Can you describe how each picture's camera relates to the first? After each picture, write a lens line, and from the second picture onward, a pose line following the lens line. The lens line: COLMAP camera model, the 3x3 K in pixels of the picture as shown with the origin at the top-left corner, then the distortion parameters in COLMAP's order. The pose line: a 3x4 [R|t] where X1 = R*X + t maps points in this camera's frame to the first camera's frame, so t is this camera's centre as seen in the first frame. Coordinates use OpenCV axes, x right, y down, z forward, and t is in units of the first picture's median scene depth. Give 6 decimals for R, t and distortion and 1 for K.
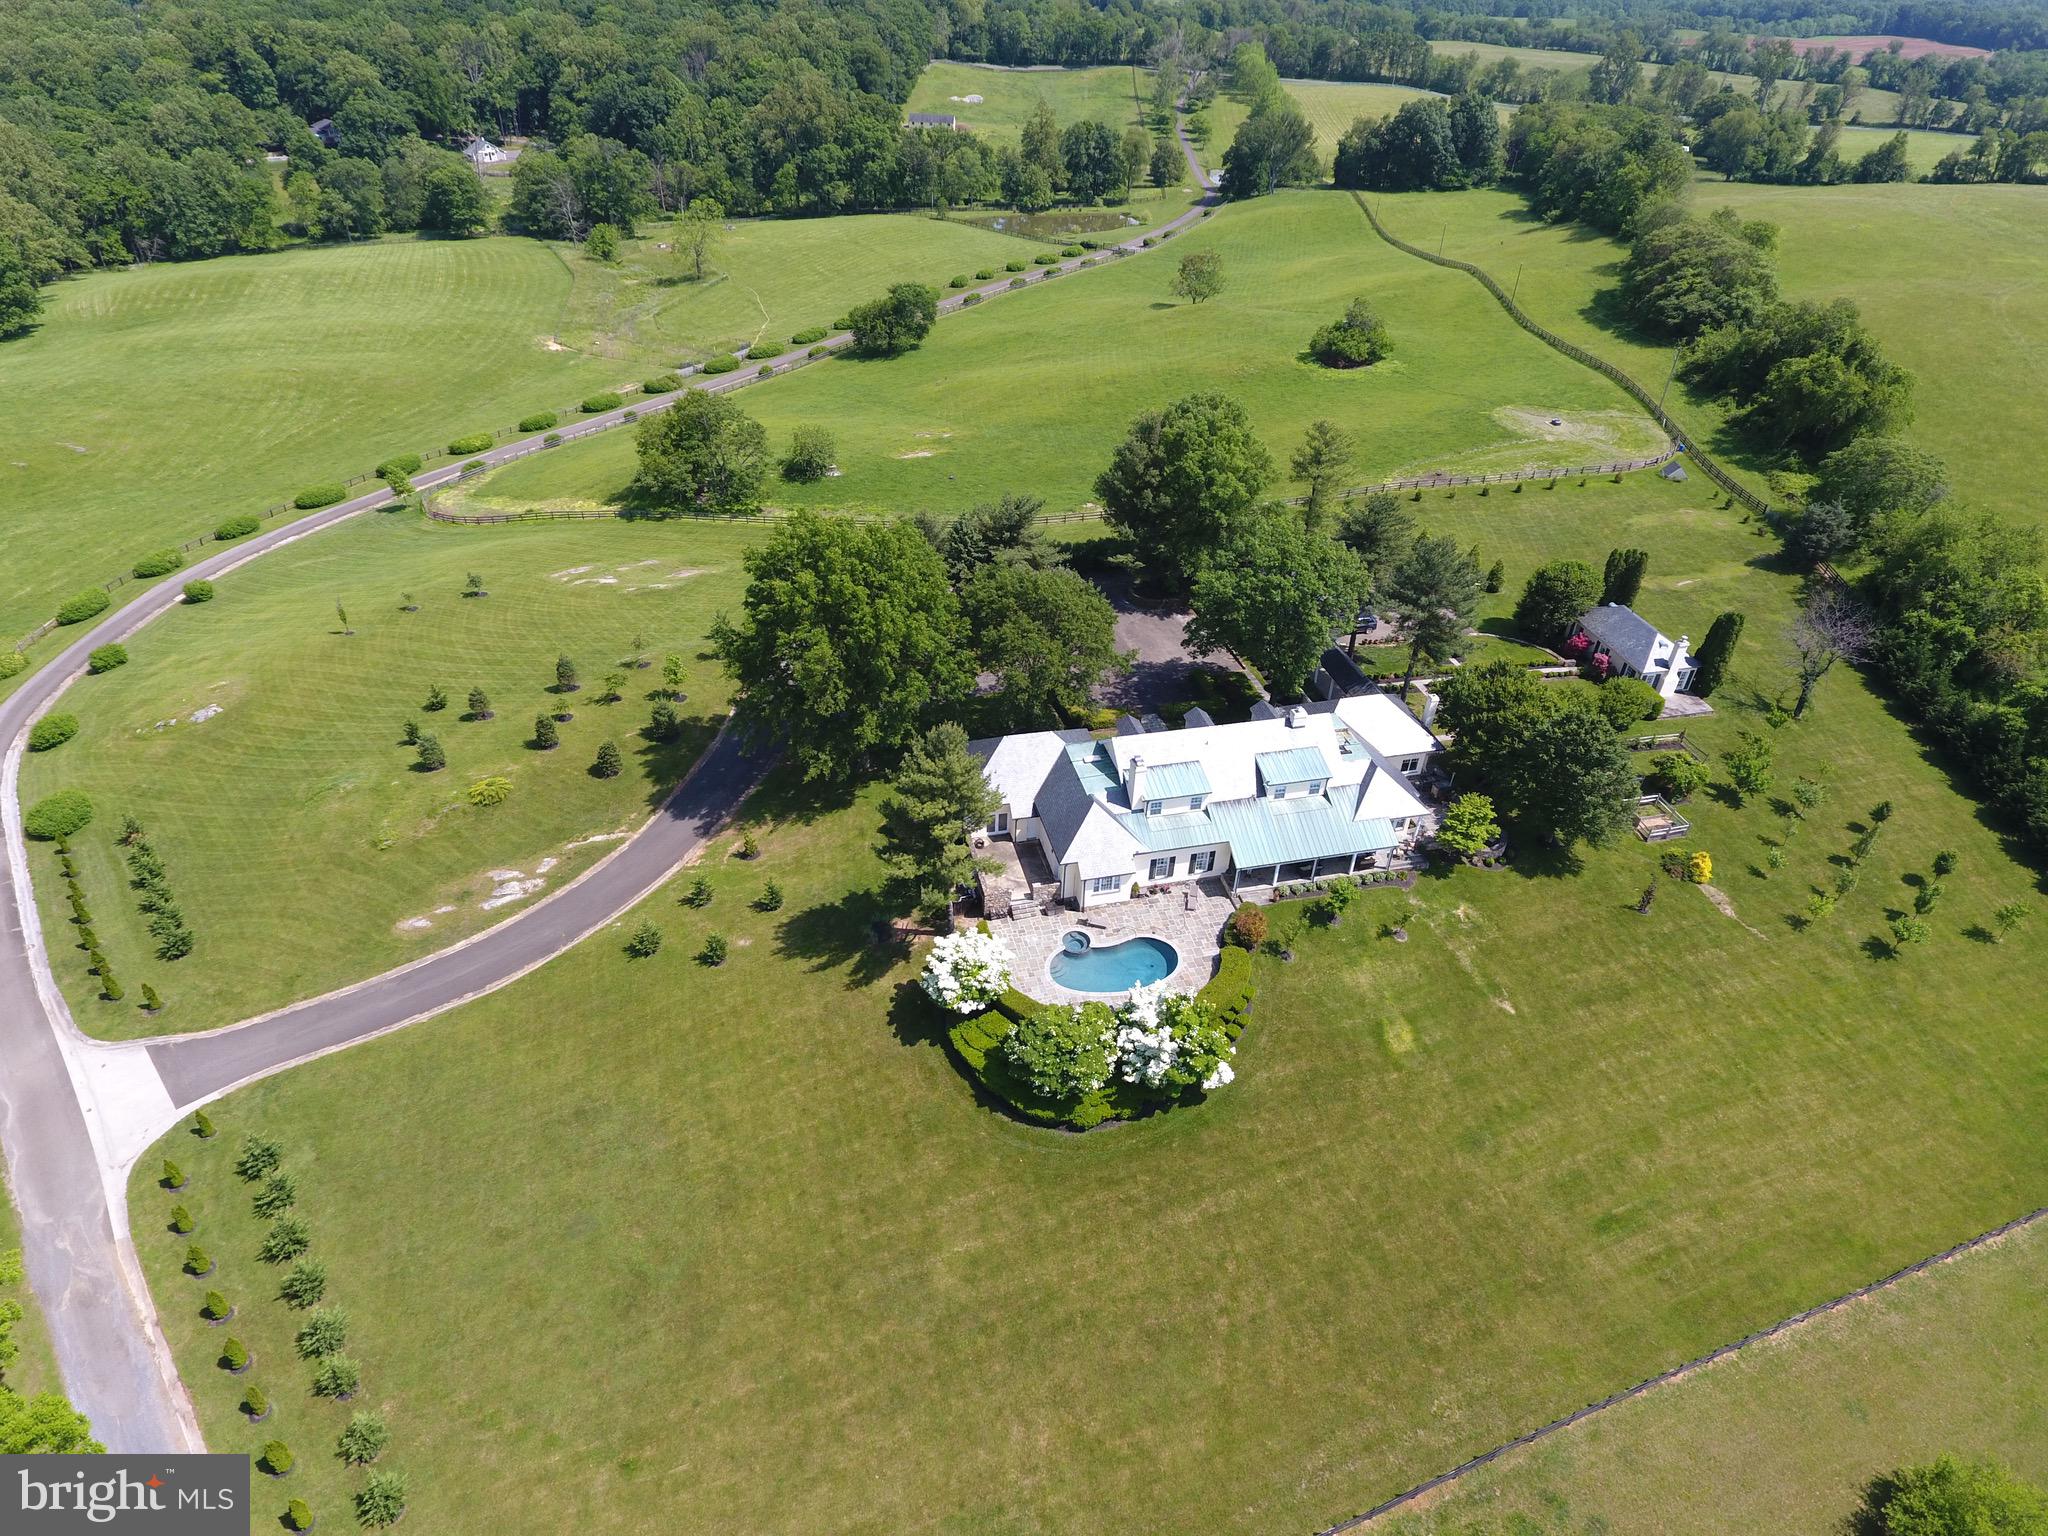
lens RADIAL K [[1189.2, 0, 1024.0], [0, 1189.2, 768.0], [0, 0, 1]] dist [-0.000691, 0.000172]
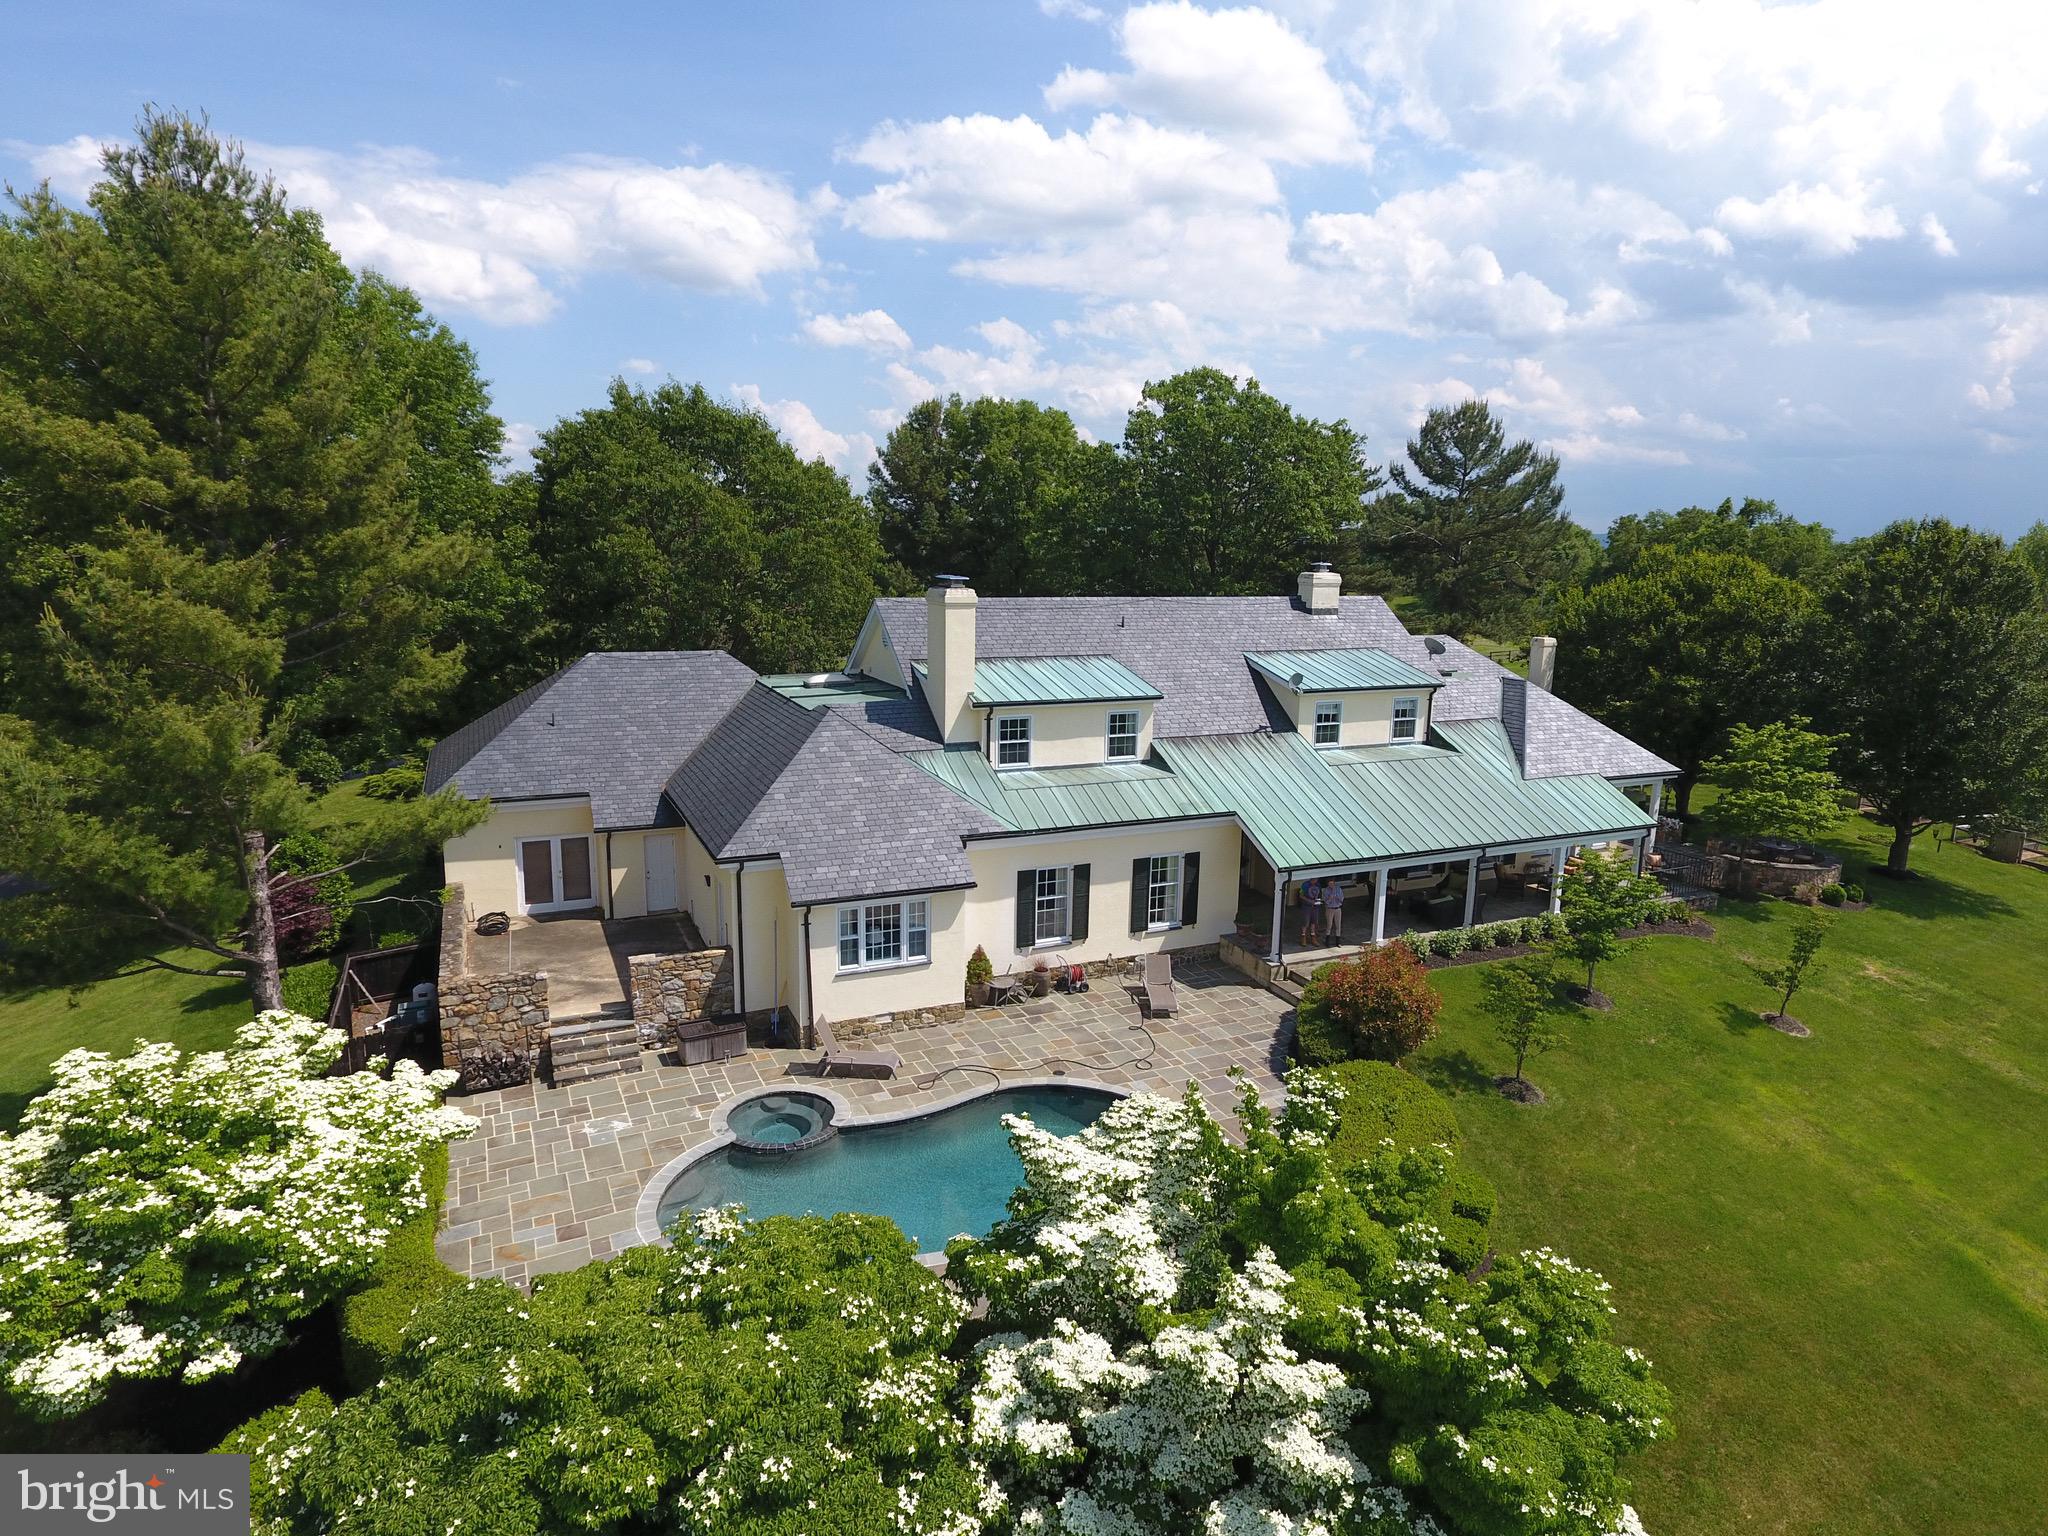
lens RADIAL K [[1189.2, 0, 1024.0], [0, 1189.2, 768.0], [0, 0, 1]] dist [-0.000691, 0.000172]
pose [[0.983069, -0.050939, 0.176010, 0.052770], [0.121955, 0.898810, -0.421032, 0.187641], [-0.136753, 0.435370, 0.889805, 0.697298]]
